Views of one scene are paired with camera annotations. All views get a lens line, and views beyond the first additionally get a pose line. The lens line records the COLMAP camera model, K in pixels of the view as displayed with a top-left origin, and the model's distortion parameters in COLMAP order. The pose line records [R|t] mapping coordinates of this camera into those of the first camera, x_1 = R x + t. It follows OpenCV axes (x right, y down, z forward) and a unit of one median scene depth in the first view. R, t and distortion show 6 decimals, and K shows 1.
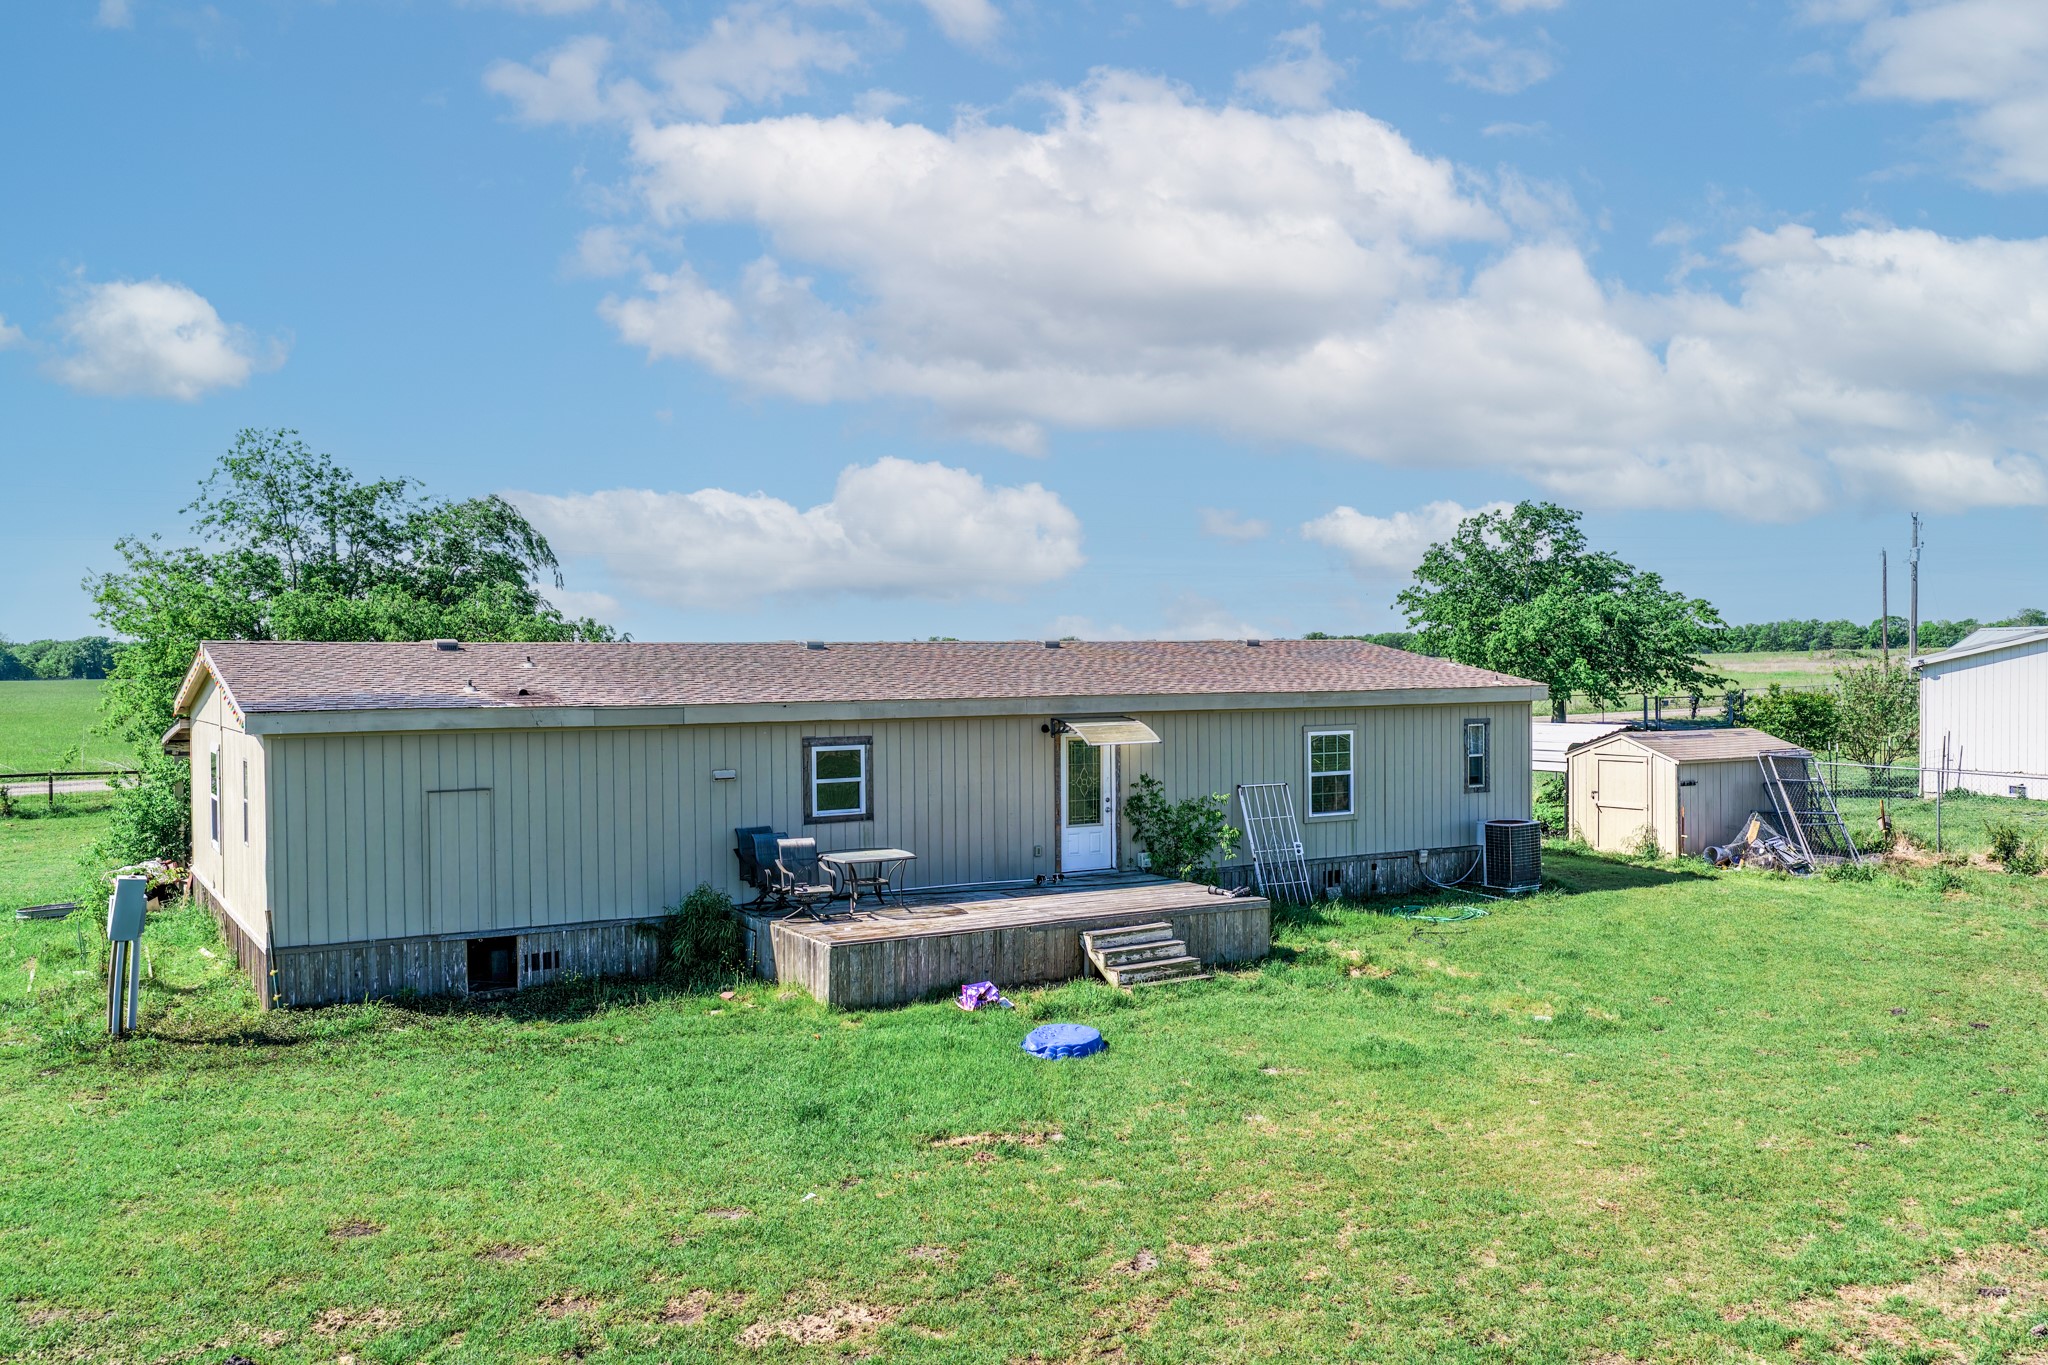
lens RADIAL K [[1692.8, 0, 1030.8], [0, 1692.8, 682.5], [0, 0, 1]] dist [-0.007440, 0.000824]
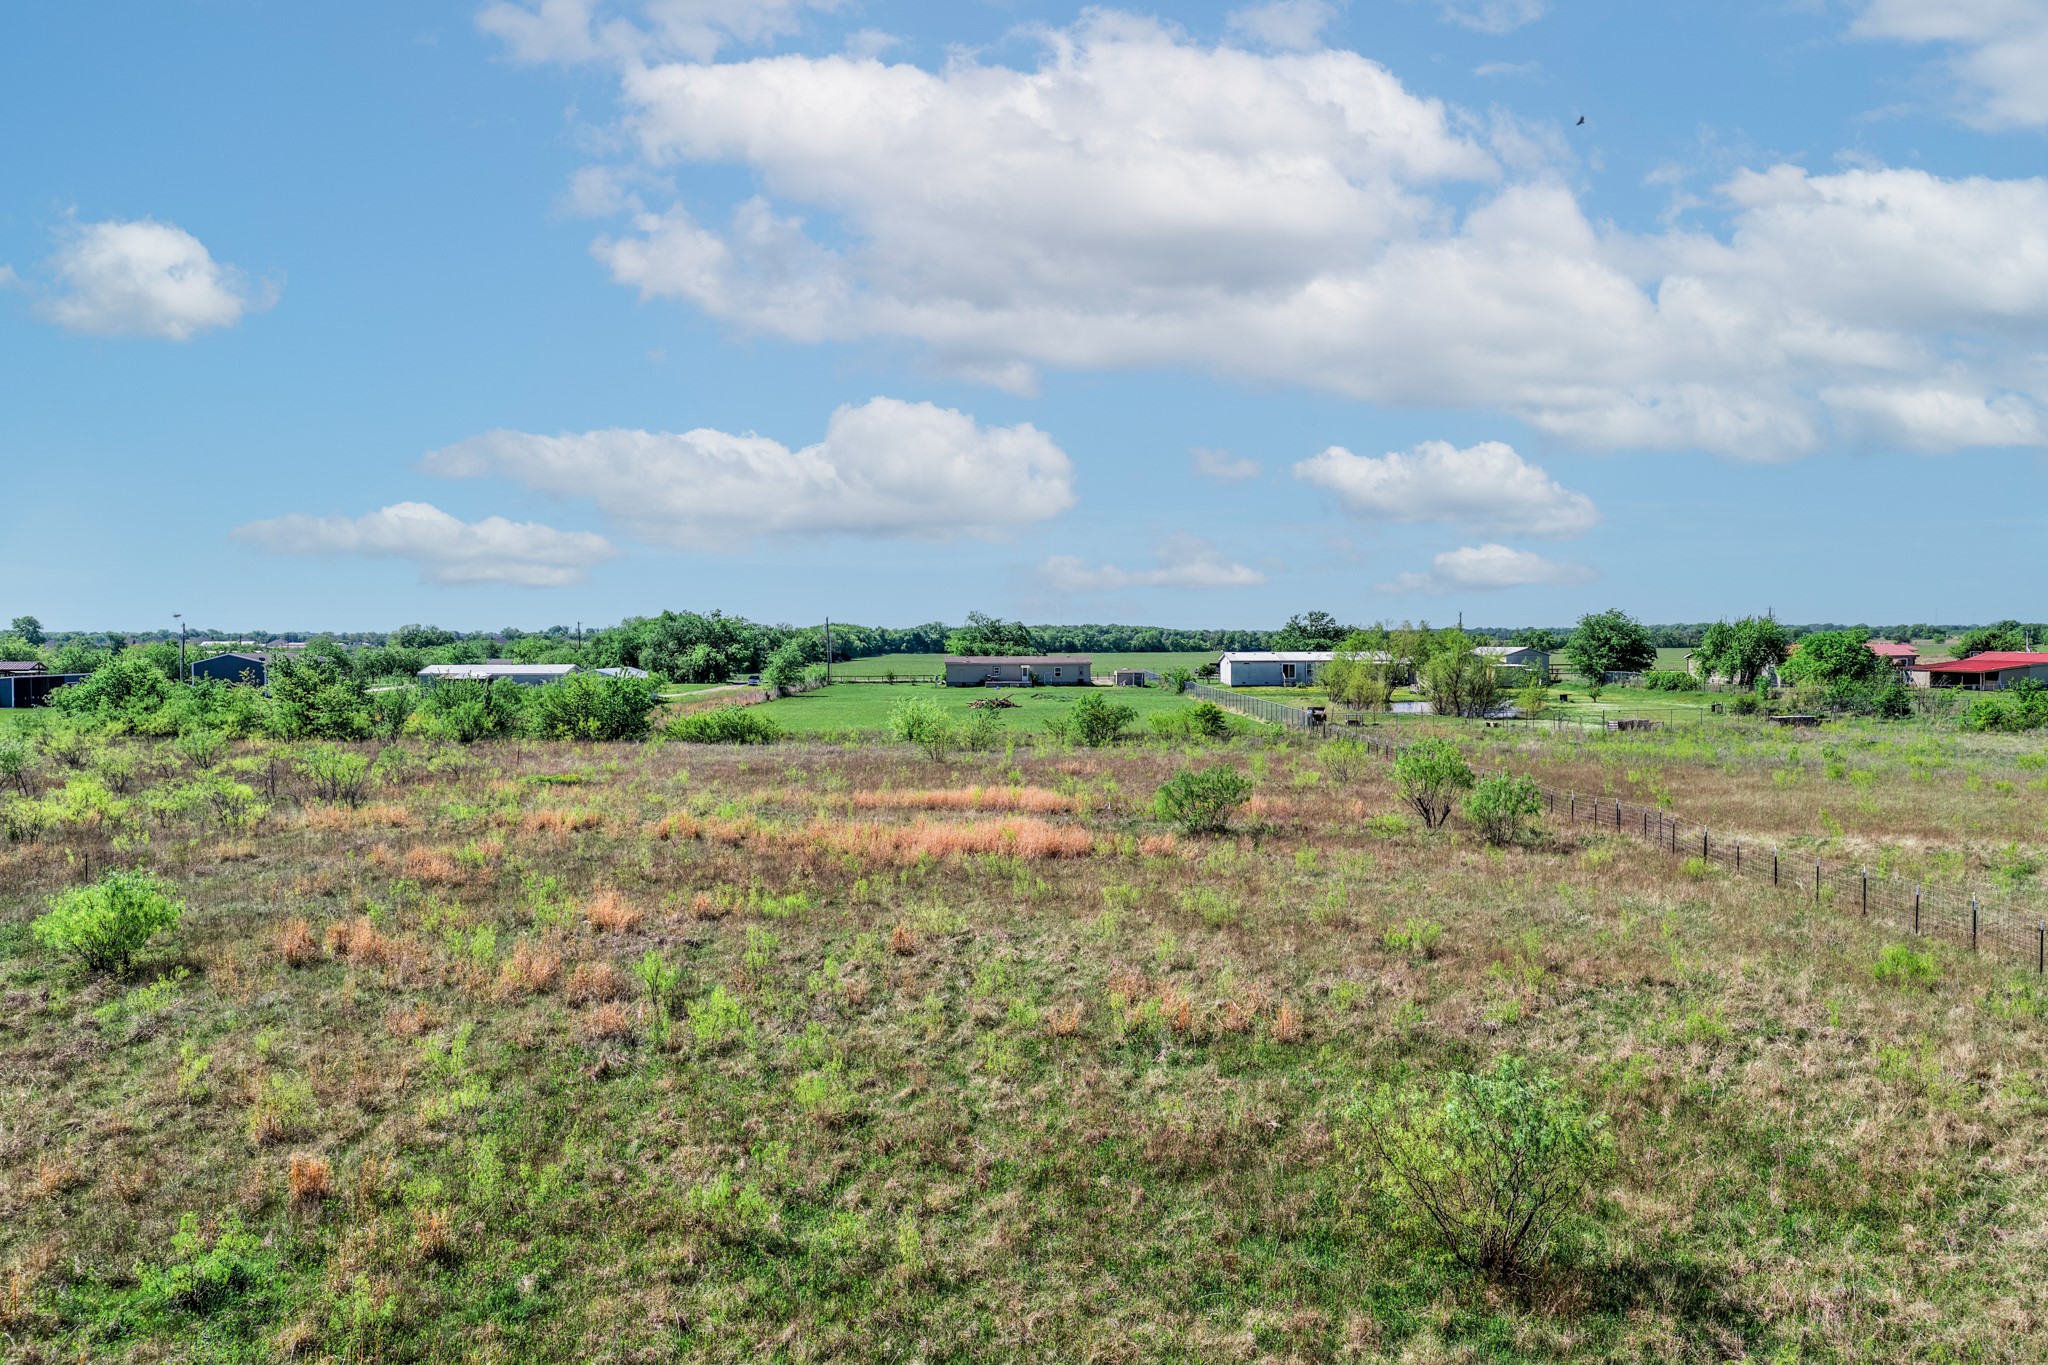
lens RADIAL K [[1701.7, 0, 1036.5], [0, 1701.7, 692.3], [0, 0, 1]] dist [-0.011816, 0.026862]
pose [[0.880754, 0.021483, -0.473086, 5.016110], [-0.012295, 0.999671, 0.022506, -0.046323], [0.473414, -0.014006, 0.880729, -8.055165]]
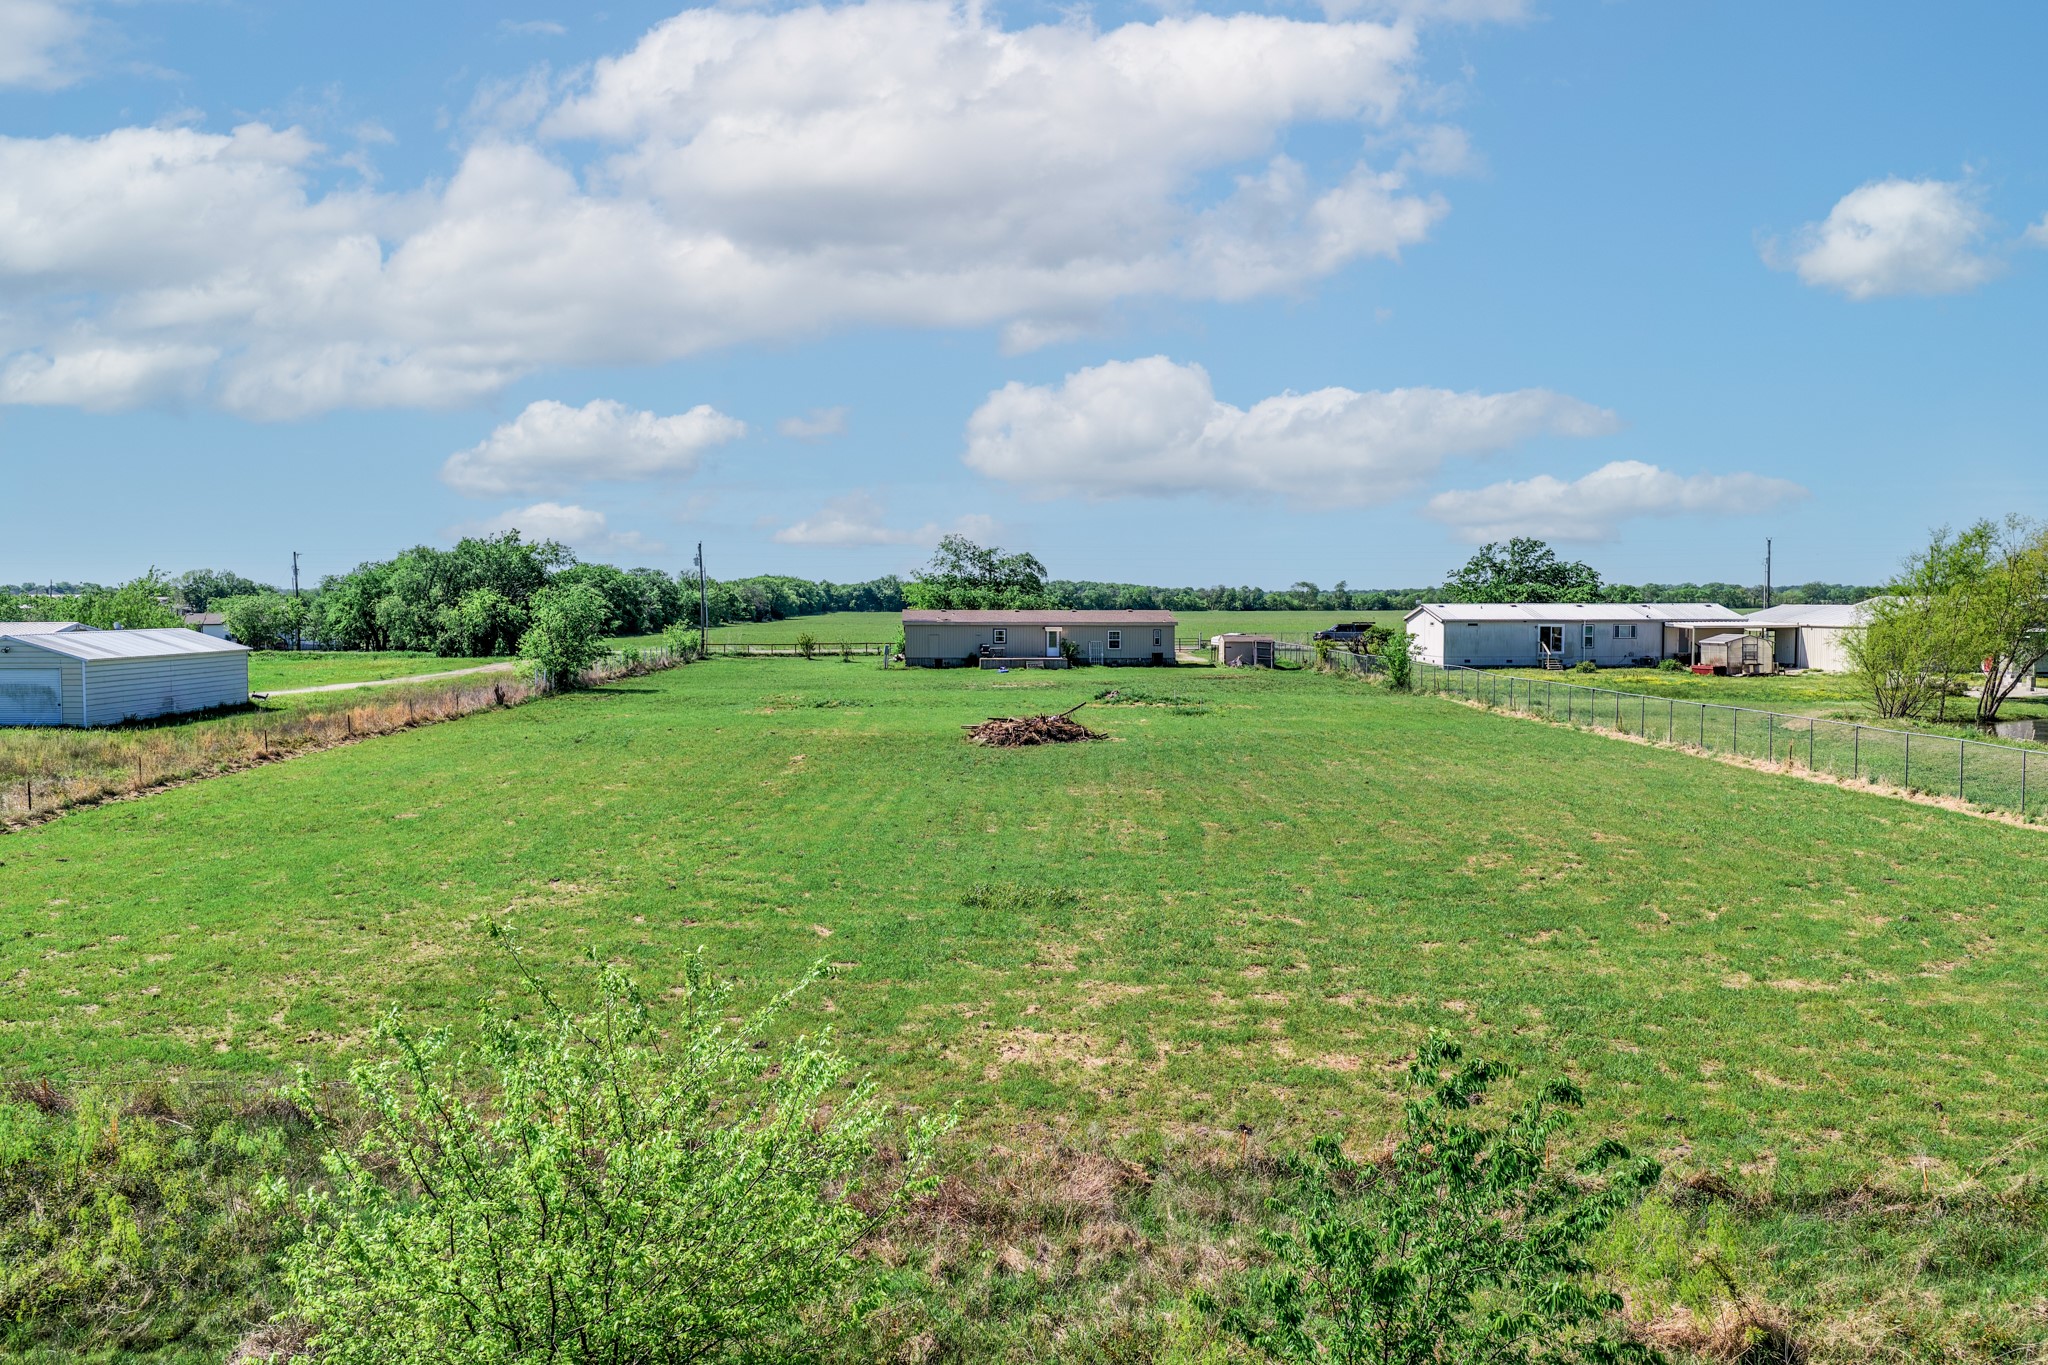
lens RADIAL K [[1701.7, 0, 1036.5], [0, 1701.7, 692.3], [0, 0, 1]] dist [-0.011816, 0.026862]
pose [[0.892701, 0.034532, -0.449324, 2.464495], [-0.015869, 0.998850, 0.045238, -0.013011], [0.450370, -0.033254, 0.892223, -3.867375]]
